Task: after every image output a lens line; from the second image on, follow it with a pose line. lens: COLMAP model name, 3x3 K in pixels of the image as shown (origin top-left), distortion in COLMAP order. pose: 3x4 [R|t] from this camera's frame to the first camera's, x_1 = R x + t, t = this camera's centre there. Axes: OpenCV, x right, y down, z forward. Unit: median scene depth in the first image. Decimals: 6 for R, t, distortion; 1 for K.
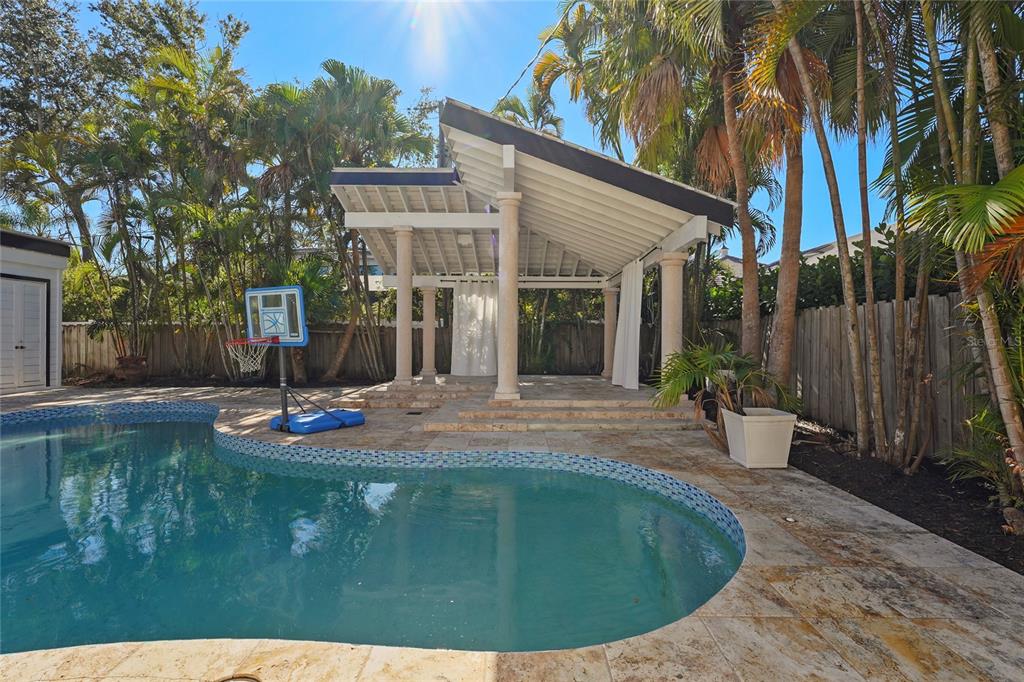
lens RADIAL K [[460.5, 0, 512.0], [0, 460.5, 341.0], [0, 0, 1]] dist [-0.001513, -0.000355]
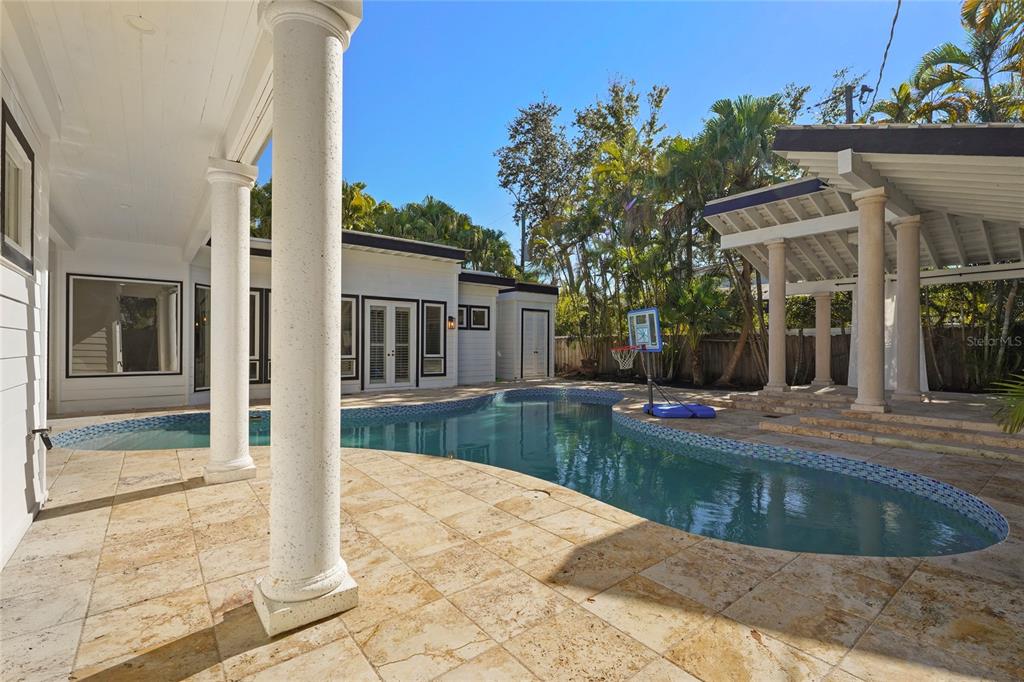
lens RADIAL K [[459.6, 0, 518.7], [0, 459.6, 341.0], [0, 0, 1]] dist [0.000411, -0.000147]
pose [[0.628634, -0.010932, -0.777625, 0.177706], [-0.003893, 0.999844, -0.017203, 0.002076], [0.777692, 0.013841, 0.628493, -0.089219]]
